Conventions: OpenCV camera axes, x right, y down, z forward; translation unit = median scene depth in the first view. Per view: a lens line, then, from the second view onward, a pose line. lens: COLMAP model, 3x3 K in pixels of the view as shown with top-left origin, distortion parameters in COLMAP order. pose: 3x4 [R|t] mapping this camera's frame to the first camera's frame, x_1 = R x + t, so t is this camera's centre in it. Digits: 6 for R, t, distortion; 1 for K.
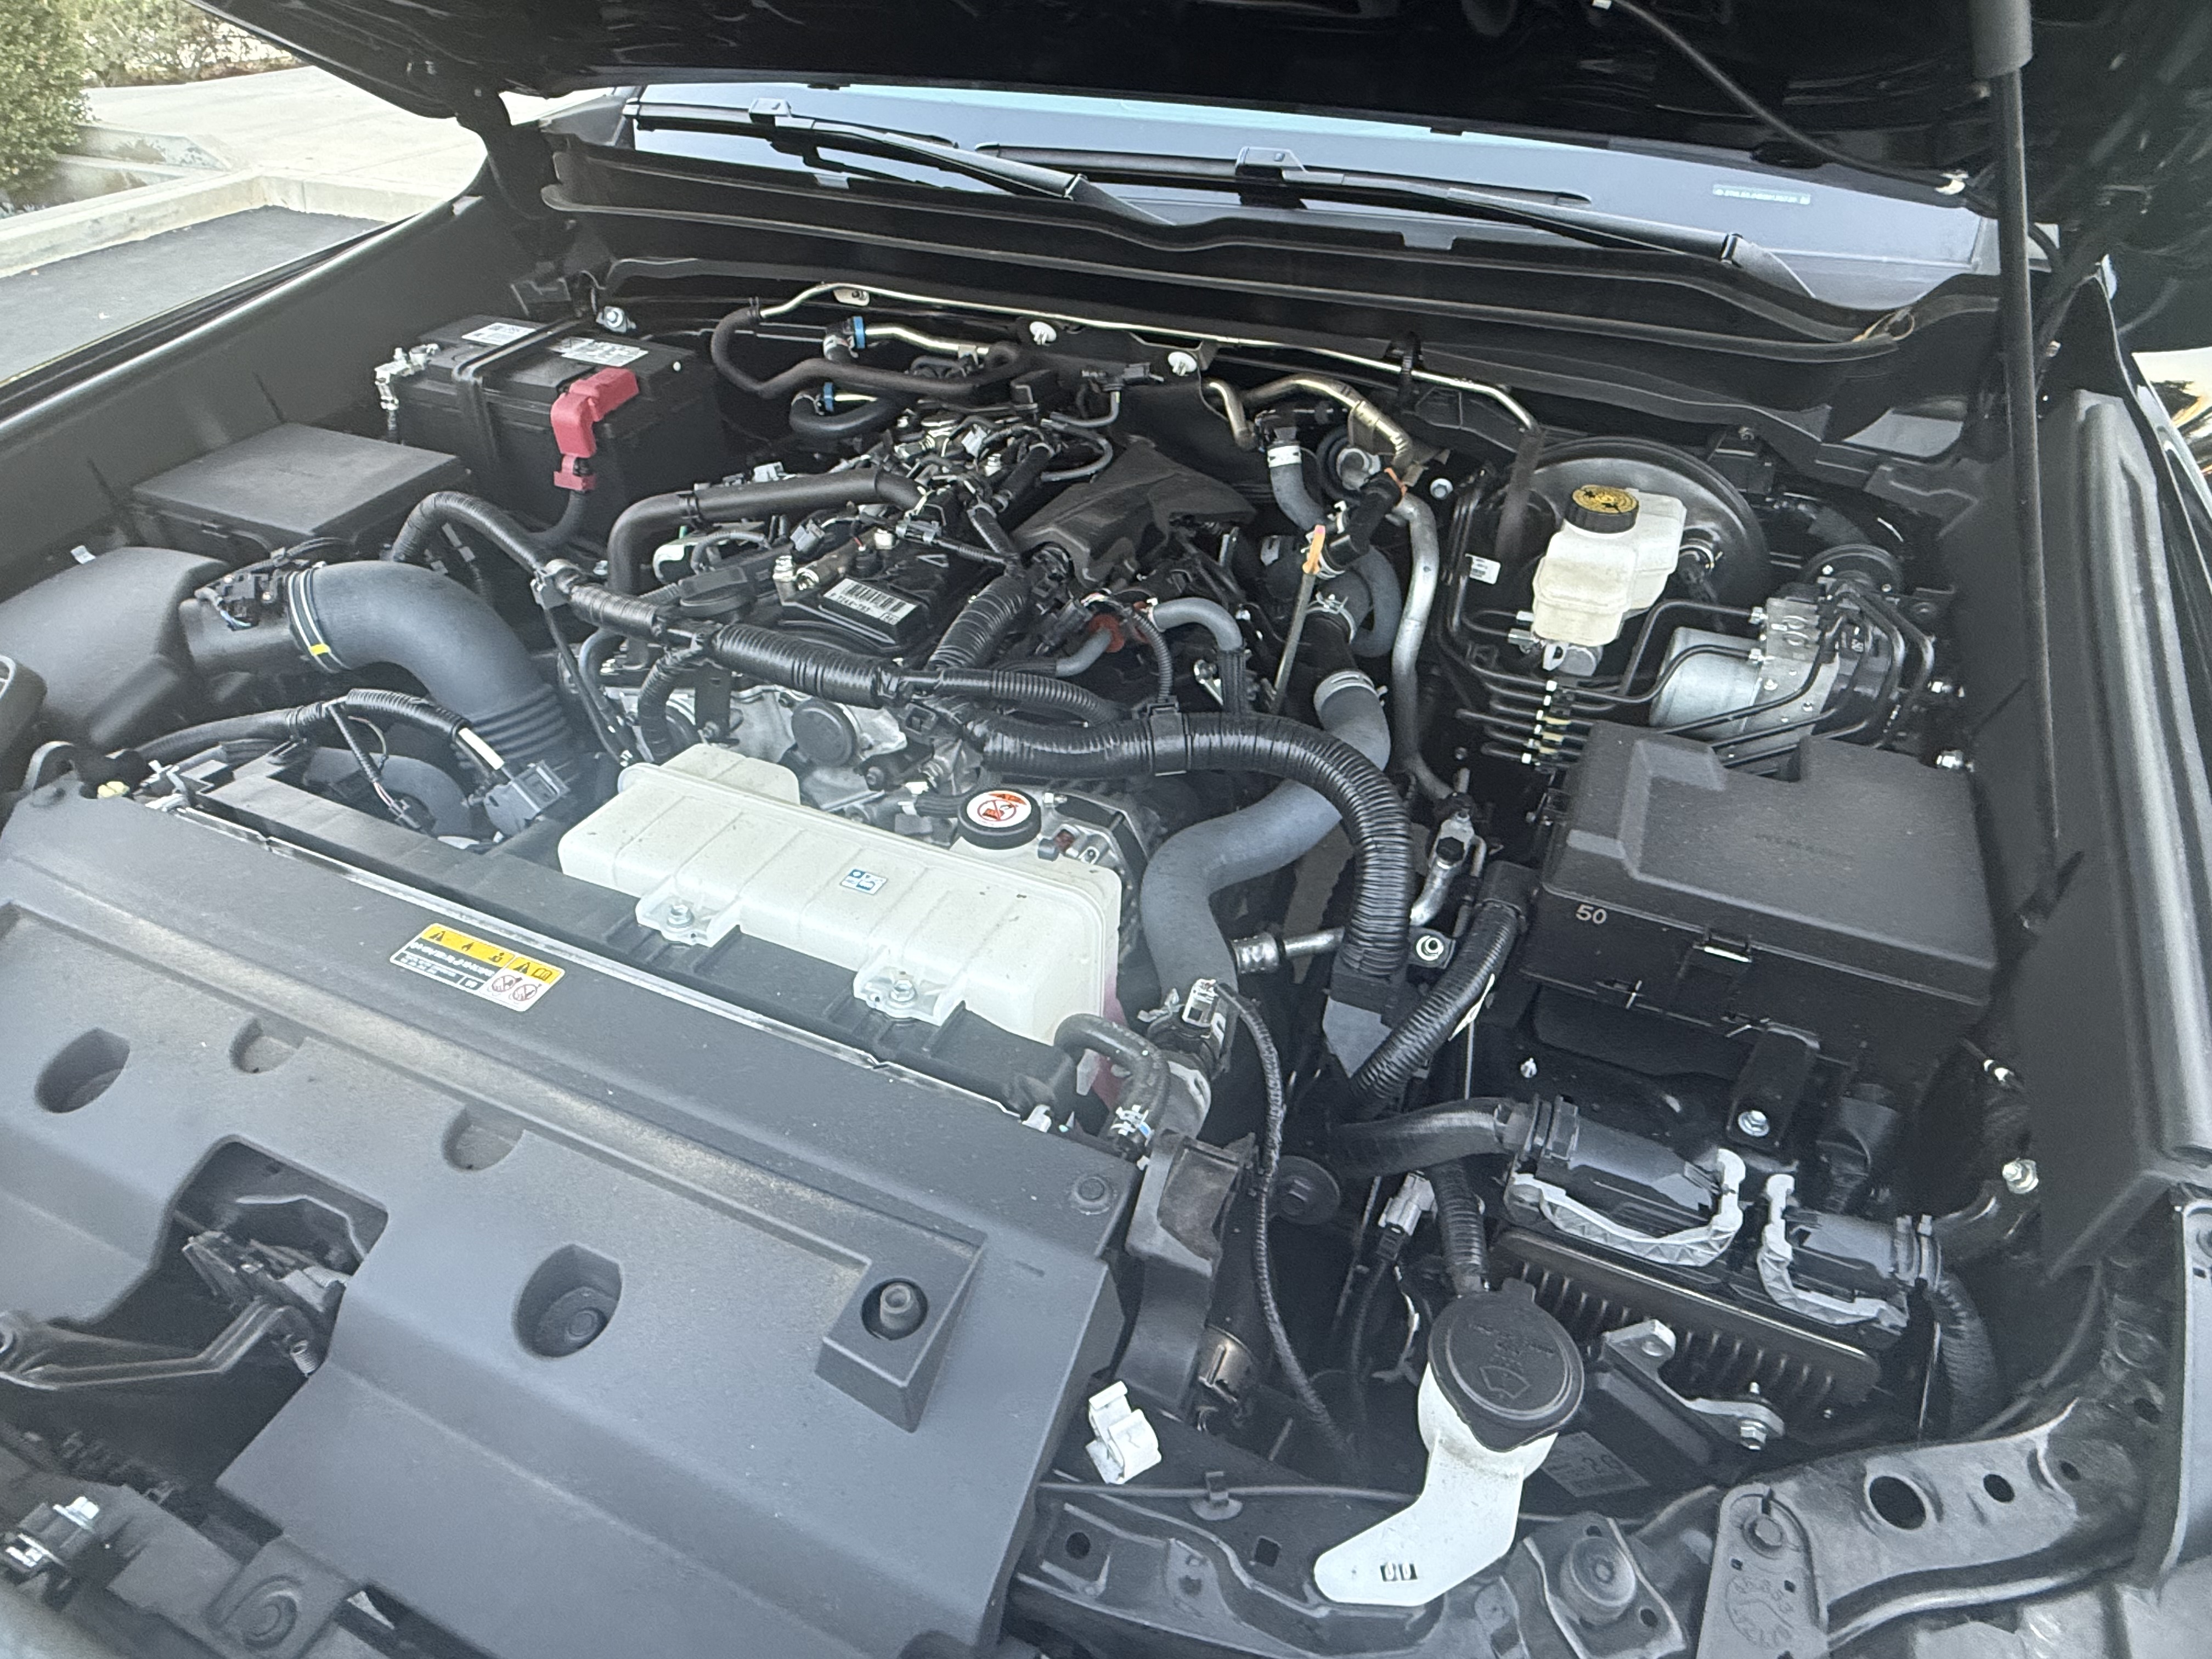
lens RADIAL K [[1259.2, 0, 1084.6], [0, 1259.2, 827.6], [0, 0, 1]] dist [-0.000756, 0.001280]
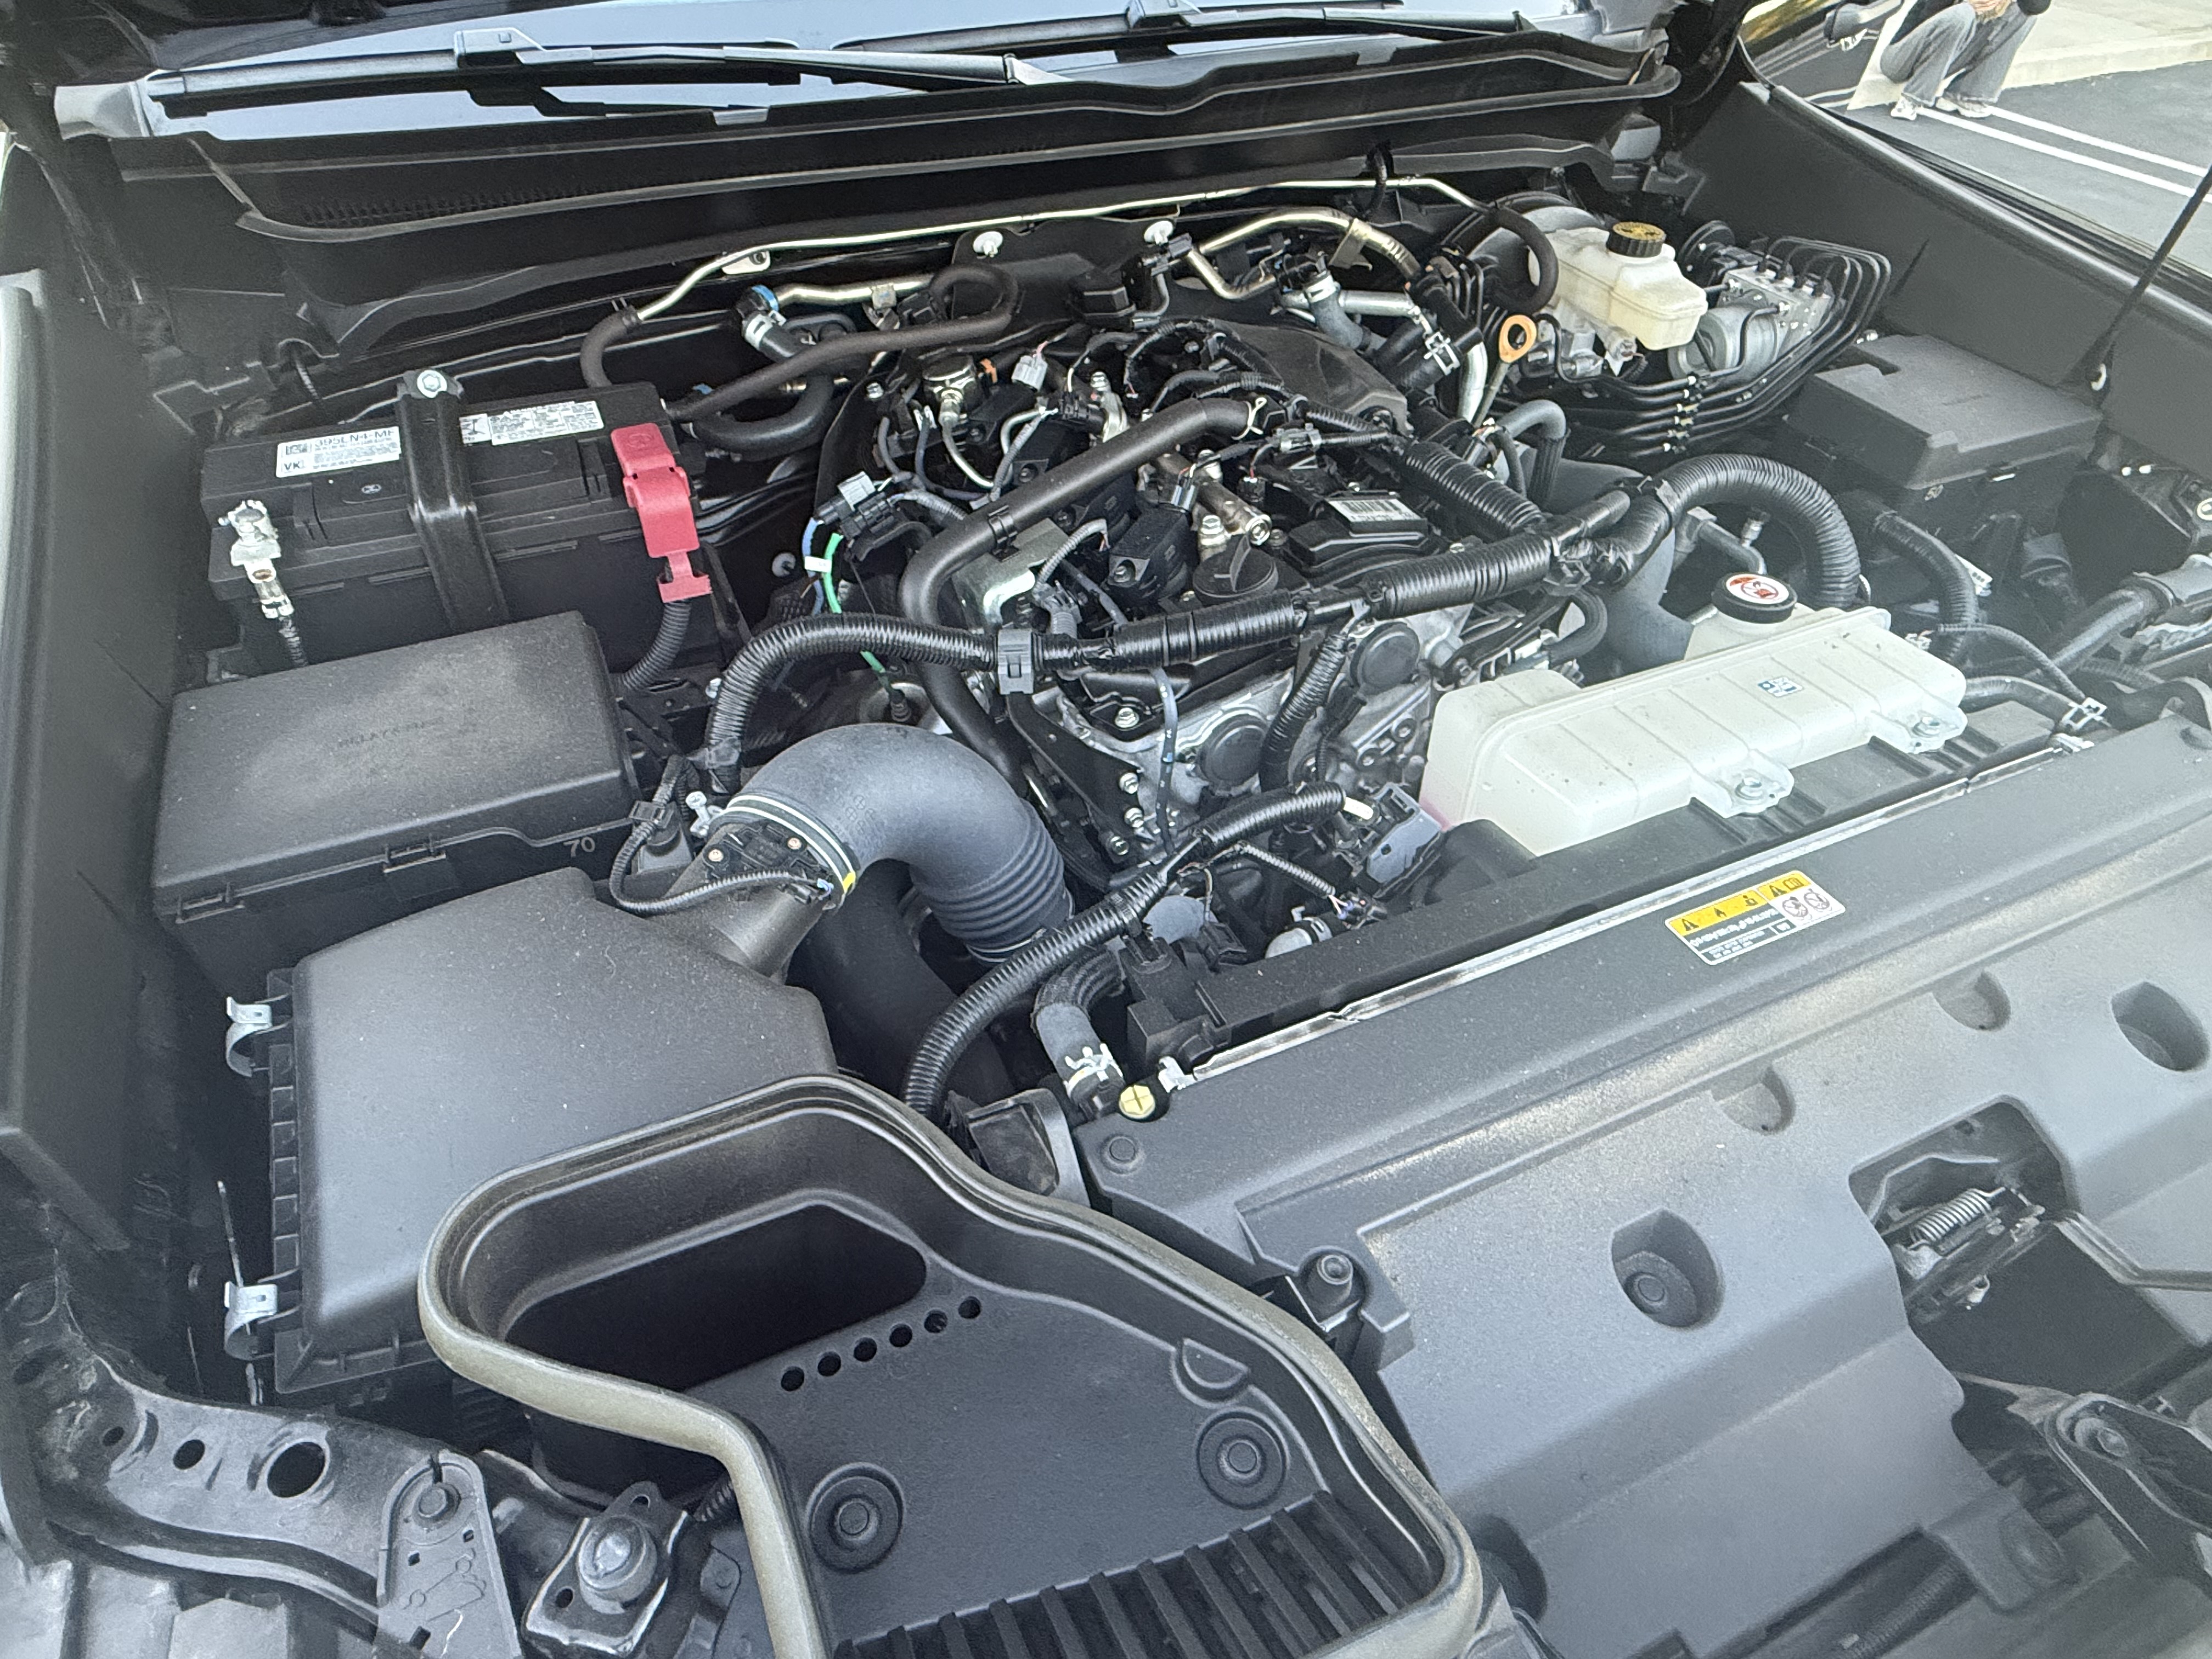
lens RADIAL K [[1259.2, 0, 1084.6], [0, 1259.2, 827.6], [0, 0, 1]] dist [-0.000756, 0.001280]
pose [[0.663140, -0.497137, 0.559554, -0.917338], [0.450240, 0.862139, 0.232379, -0.277427], [-0.597937, 0.097834, 0.795550, 0.372551]]
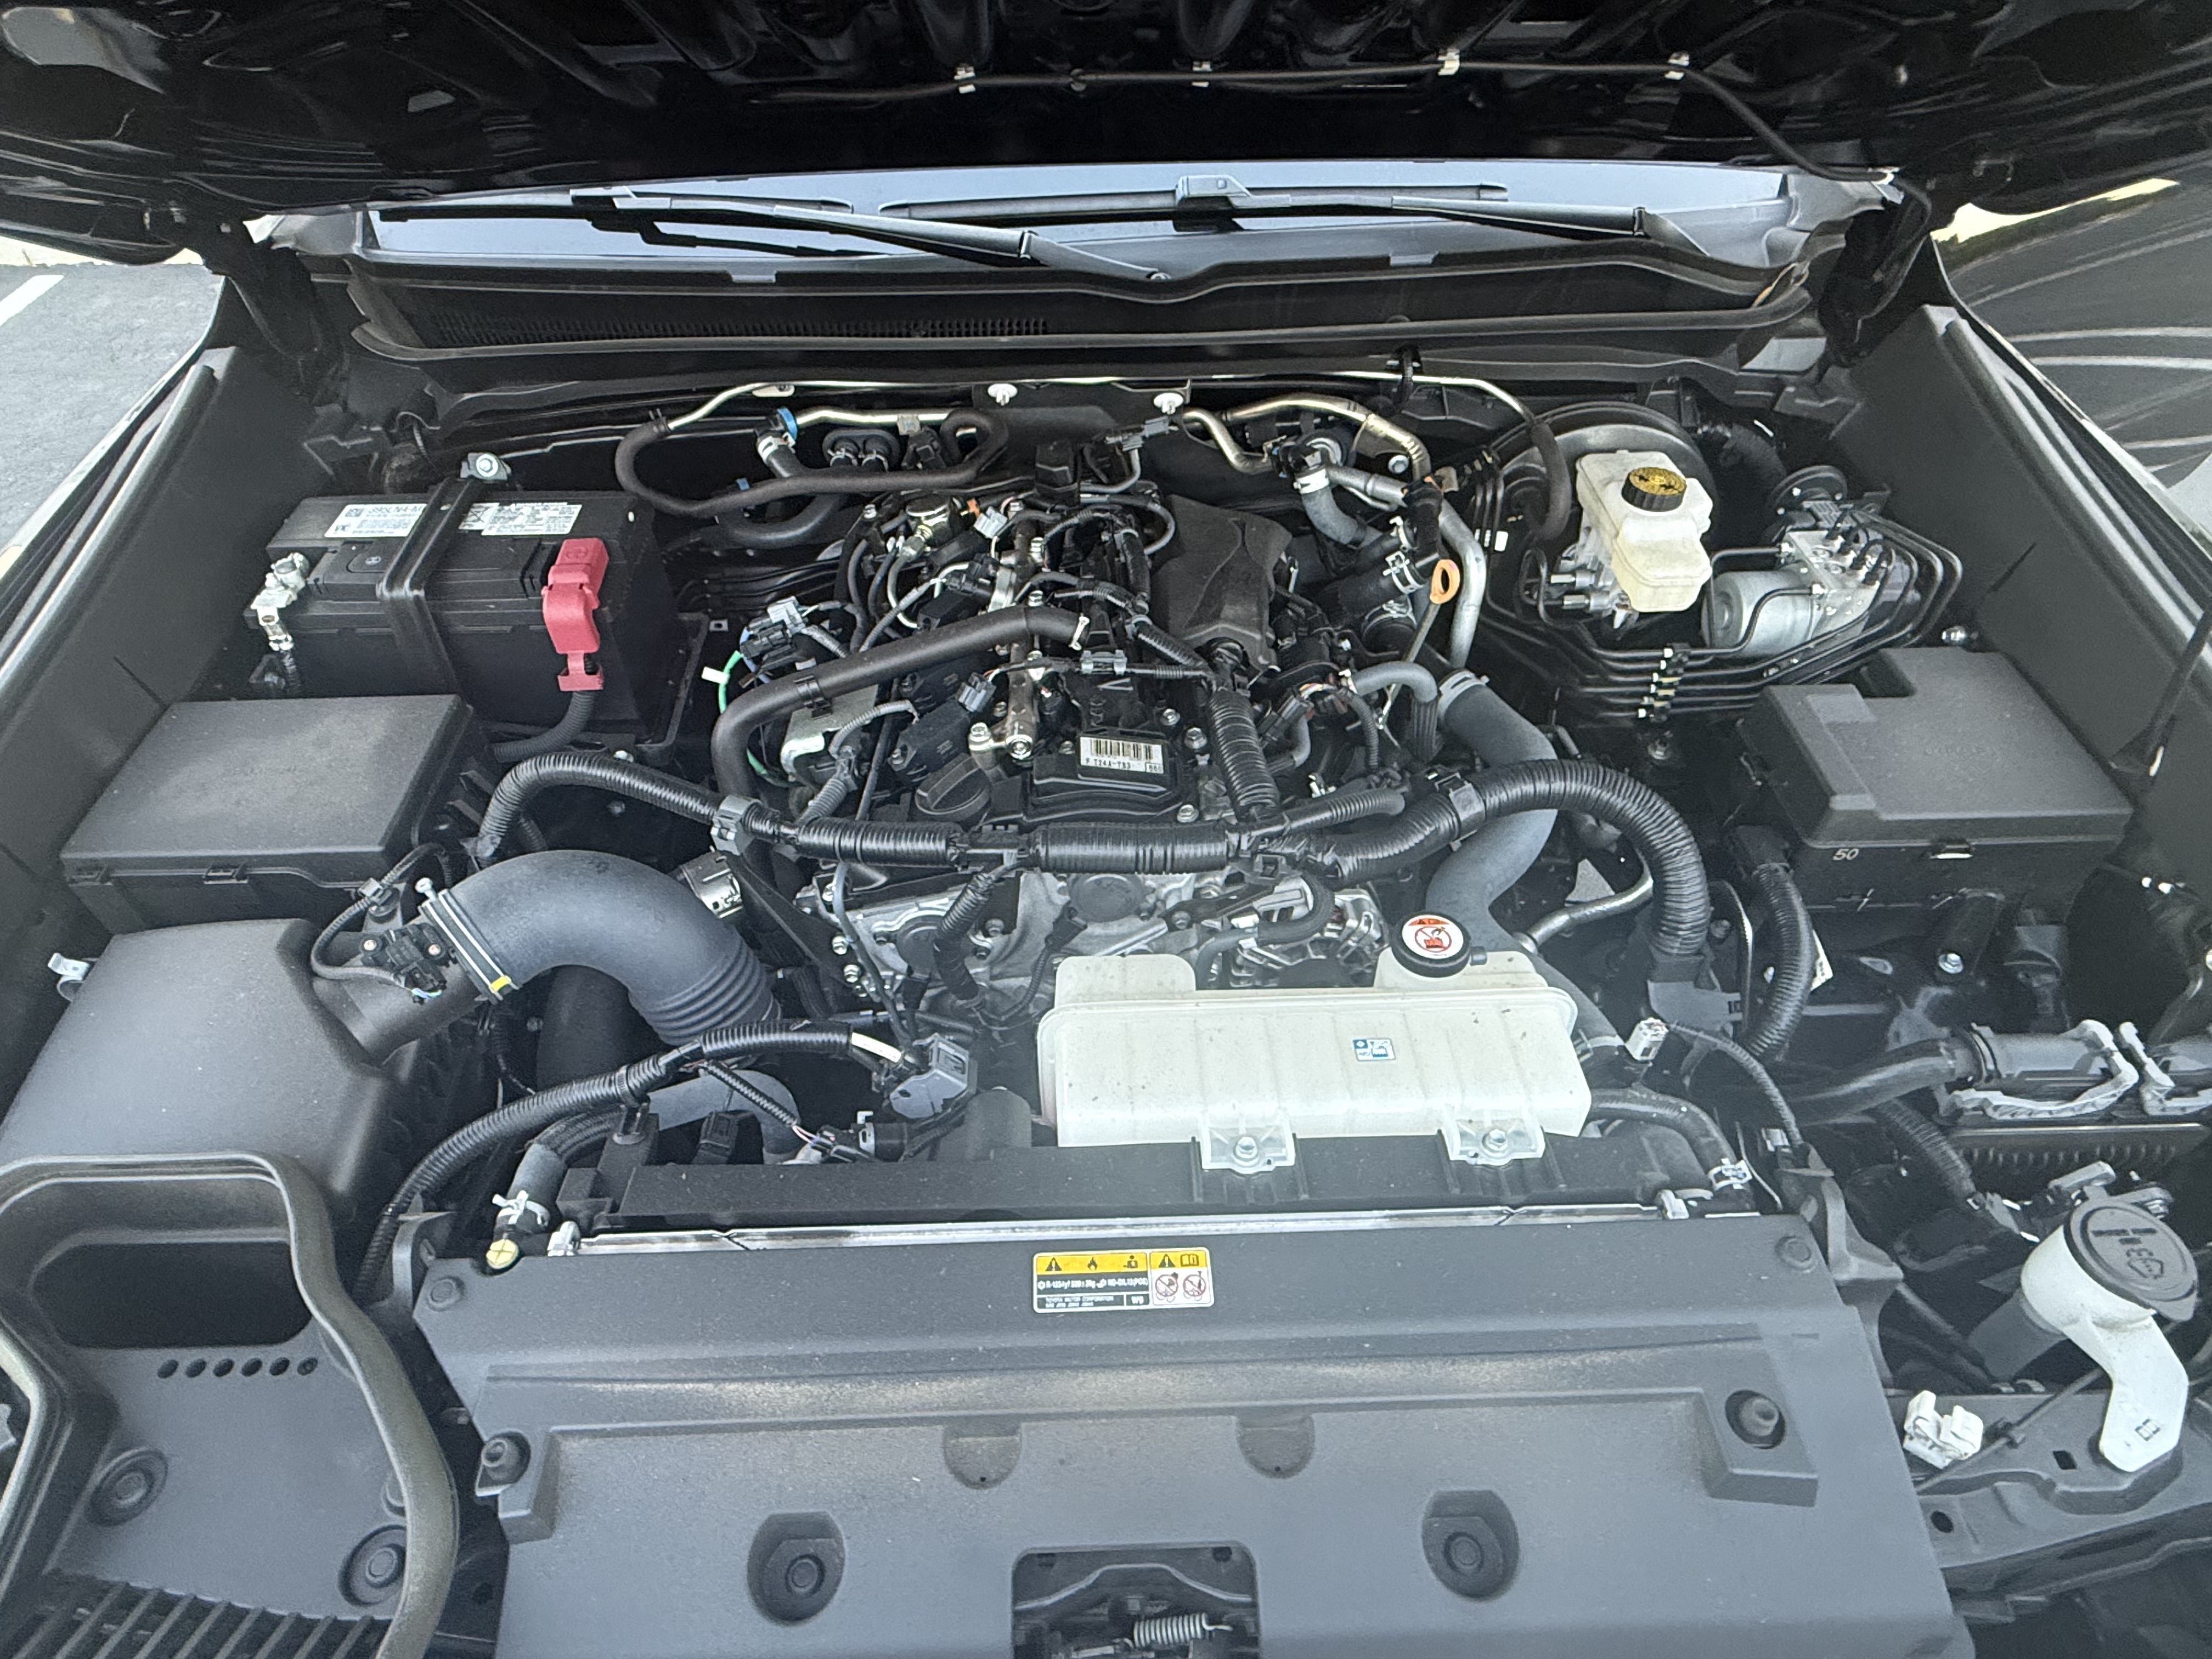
lens RADIAL K [[1259.4, 0, 1093.1], [0, 1259.4, 830.2], [0, 0, 1]] dist [-0.000558, -0.001072]
pose [[0.901607, -0.312246, 0.299343, -0.478380], [0.277890, 0.948456, 0.152345, -0.265510], [-0.331483, -0.054171, 0.941905, 0.065103]]
